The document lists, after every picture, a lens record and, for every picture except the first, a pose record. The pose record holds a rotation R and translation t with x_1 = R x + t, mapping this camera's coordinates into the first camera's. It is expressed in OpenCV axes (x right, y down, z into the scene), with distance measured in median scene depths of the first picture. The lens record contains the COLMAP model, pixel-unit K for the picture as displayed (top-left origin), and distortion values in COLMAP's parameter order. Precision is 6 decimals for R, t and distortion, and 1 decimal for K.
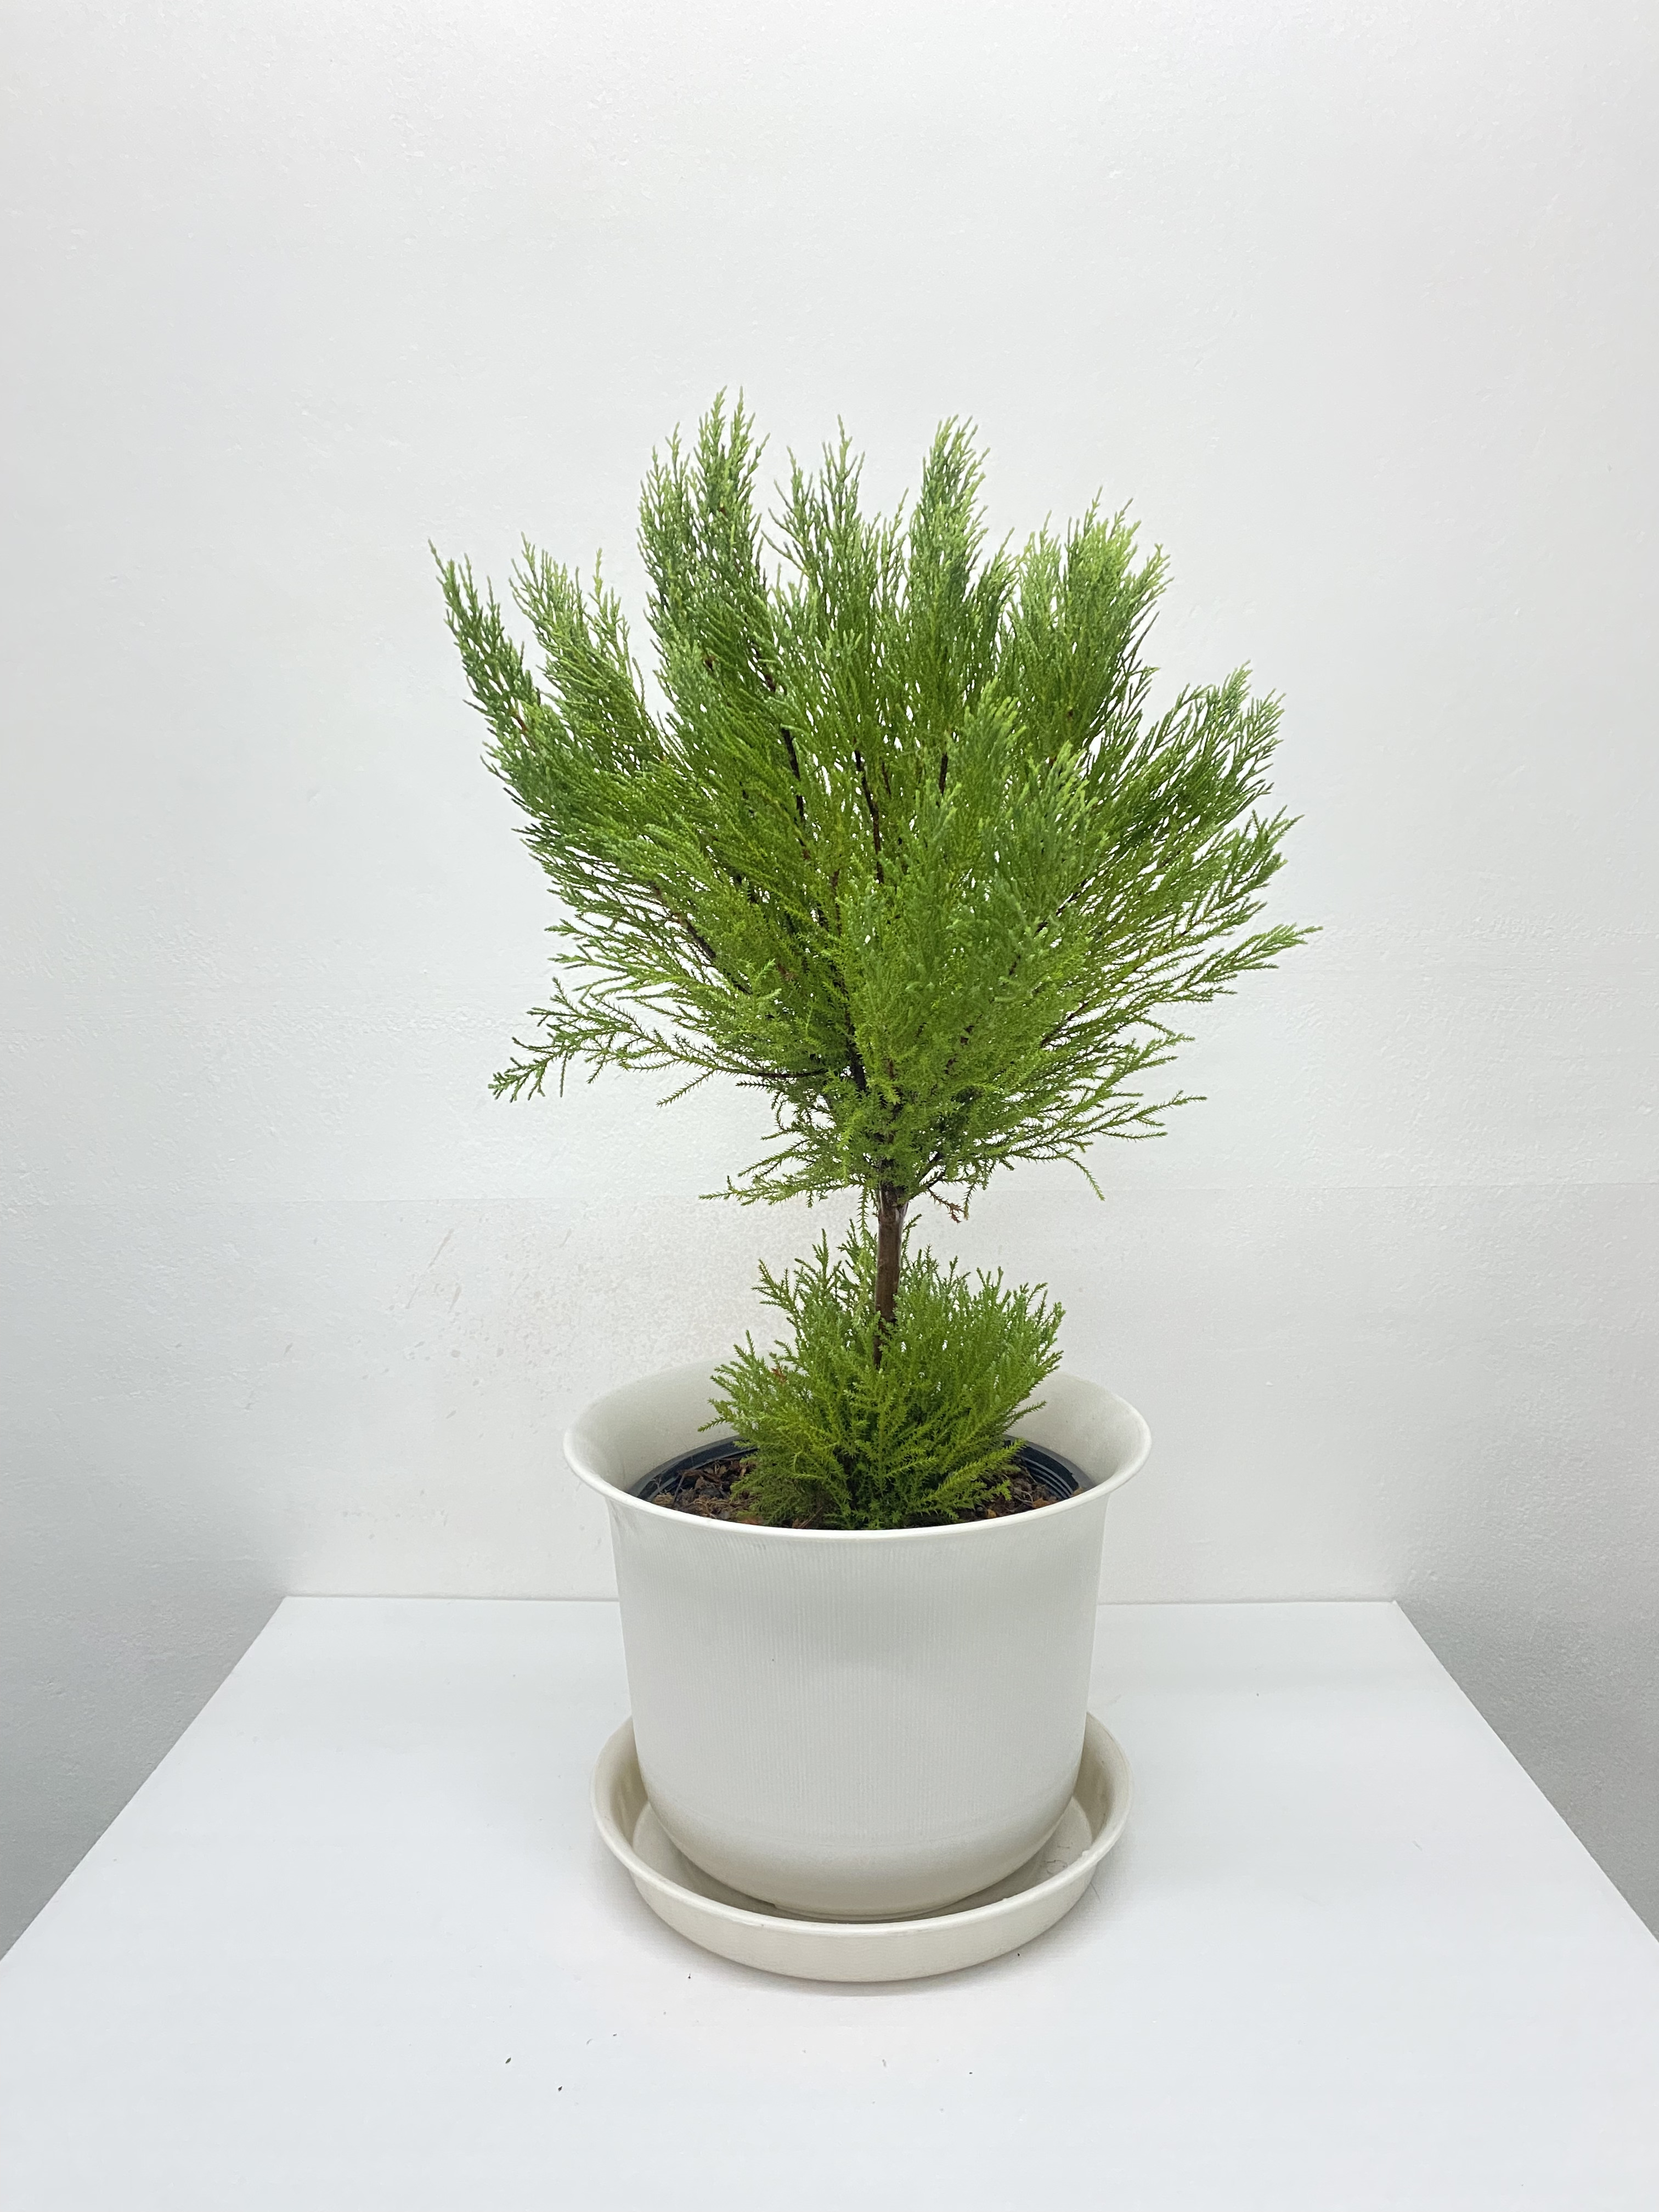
lens RADIAL K [[1670.2, 0, 813.9], [0, 1670.2, 1103.1], [0, 0, 1]] dist [0.022144, -0.022771]
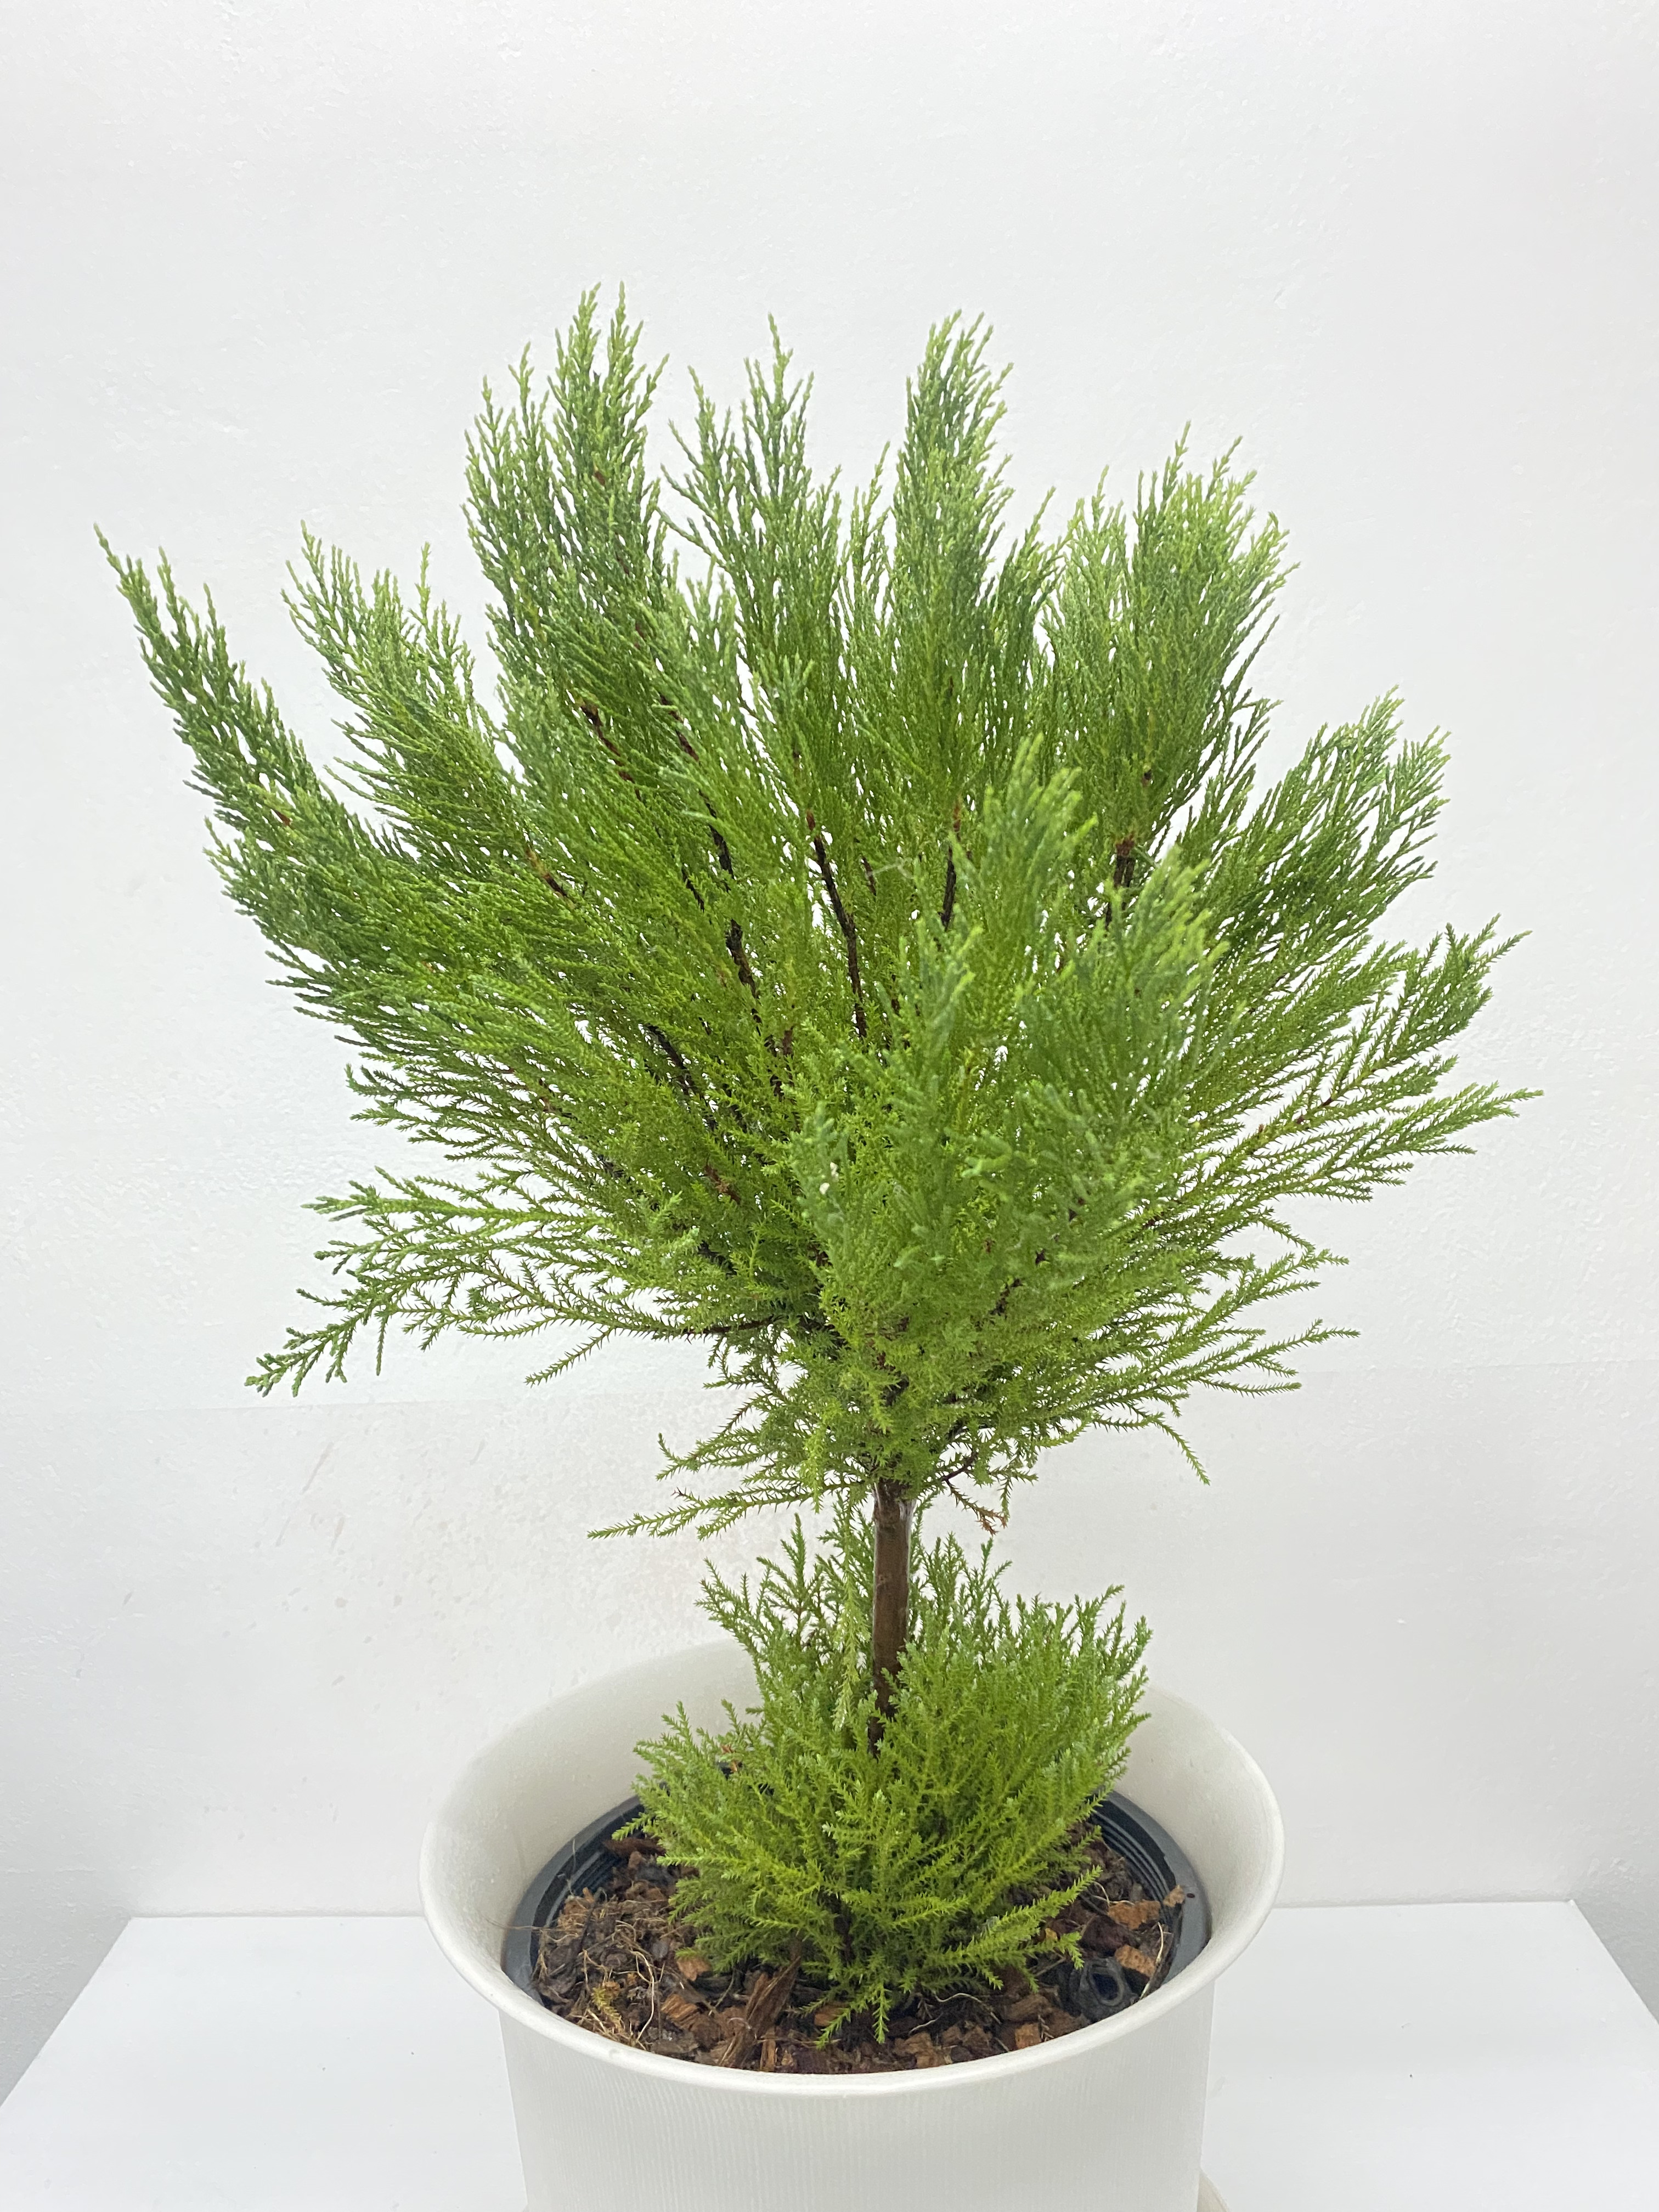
lens RADIAL K [[1670.2, 0, 819.9], [0, 1670.2, 1082.6], [0, 0, 1]] dist [0.022144, -0.022771]
pose [[0.999693, -0.022155, -0.011055, 0.030335], [0.021825, 0.999337, -0.029149, -0.094339], [0.011693, 0.028899, 0.999514, 0.342831]]
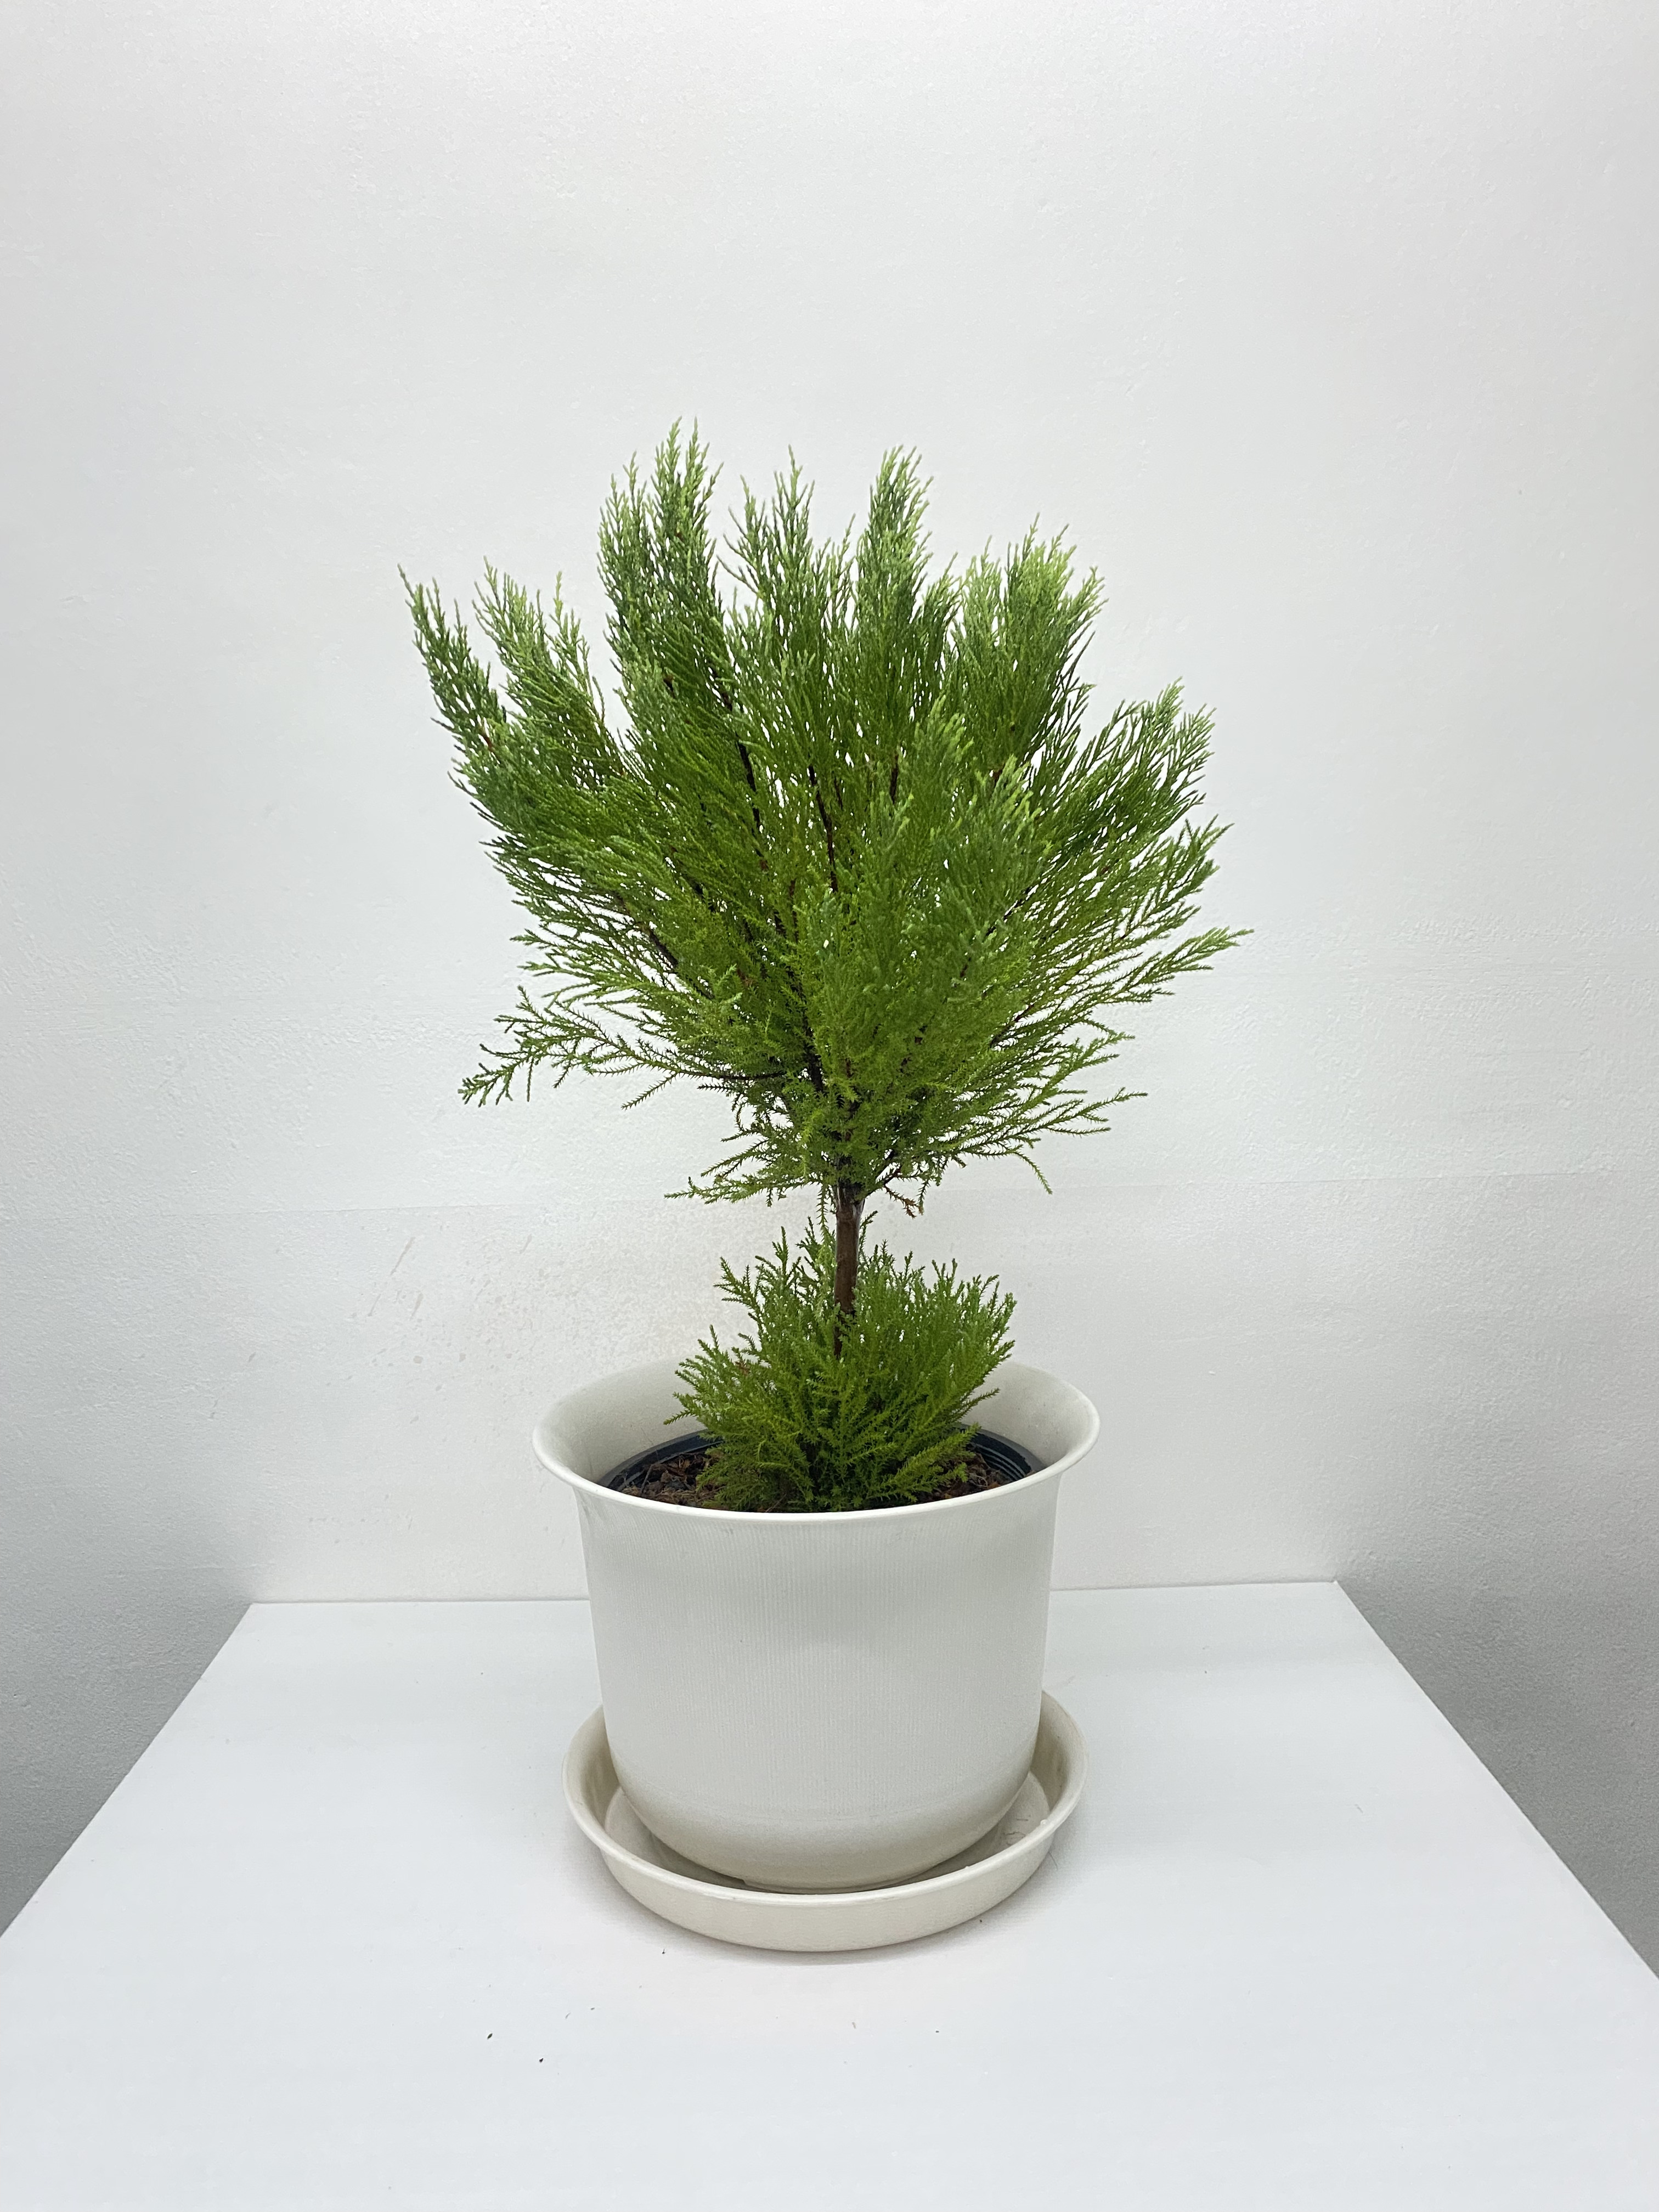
lens RADIAL K [[1670.2, 0, 828.8], [0, 1670.2, 1102.5], [0, 0, 1]] dist [0.022144, -0.022771]
pose [[0.999006, -0.013843, 0.042364, -0.009536], [0.014191, 0.999868, -0.007924, 0.007957], [-0.042248, 0.008518, 0.999071, -0.039919]]
